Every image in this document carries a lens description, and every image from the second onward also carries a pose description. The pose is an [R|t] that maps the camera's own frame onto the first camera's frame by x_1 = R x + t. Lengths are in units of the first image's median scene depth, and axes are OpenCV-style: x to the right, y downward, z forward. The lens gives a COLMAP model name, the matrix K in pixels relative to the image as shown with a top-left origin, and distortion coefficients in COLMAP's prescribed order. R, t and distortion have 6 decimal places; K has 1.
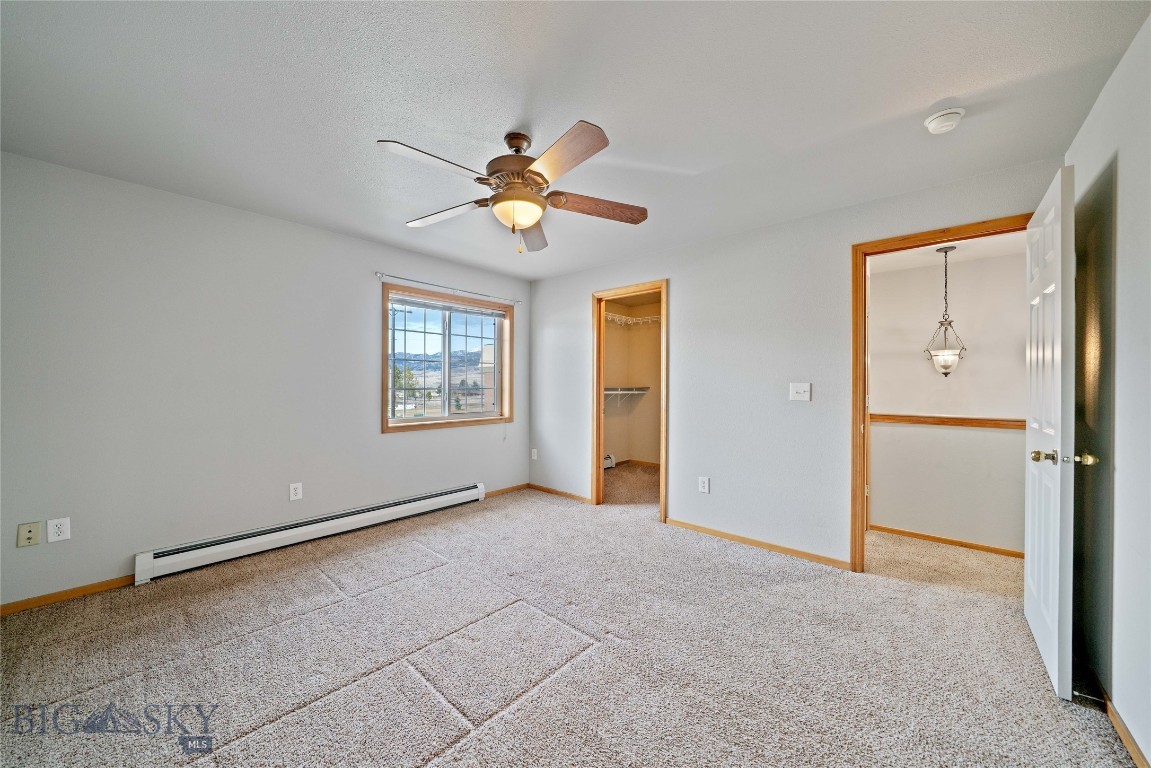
lens RADIAL K [[419.3, 0, 575.5], [0, 419.3, 384.0], [0, 0, 1]] dist [-0.009127, -0.000053]
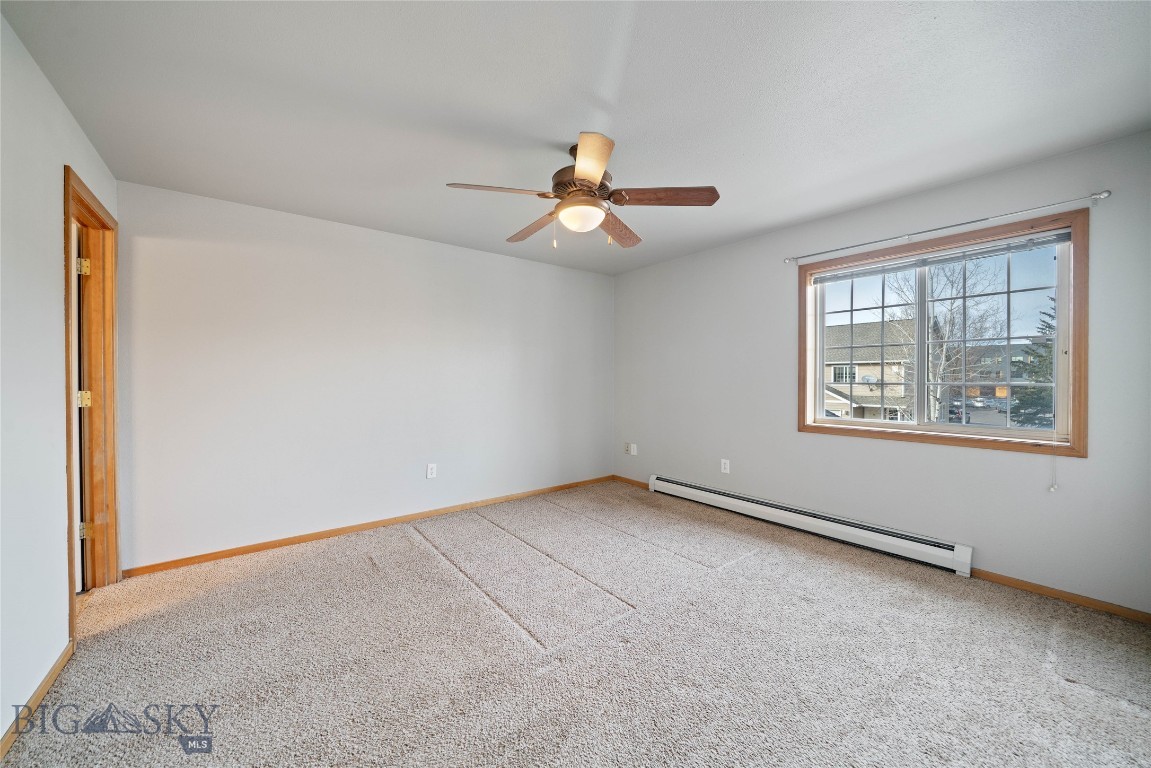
lens RADIAL K [[427.8, 0, 575.5], [0, 427.8, 384.0], [0, 0, 1]] dist [0.000204, -0.000066]
pose [[-0.167524, 0.005271, -0.985854, 0.557013], [-0.009564, 0.999930, 0.006972, 0.013699], [0.985822, 0.010597, -0.167462, 0.695812]]
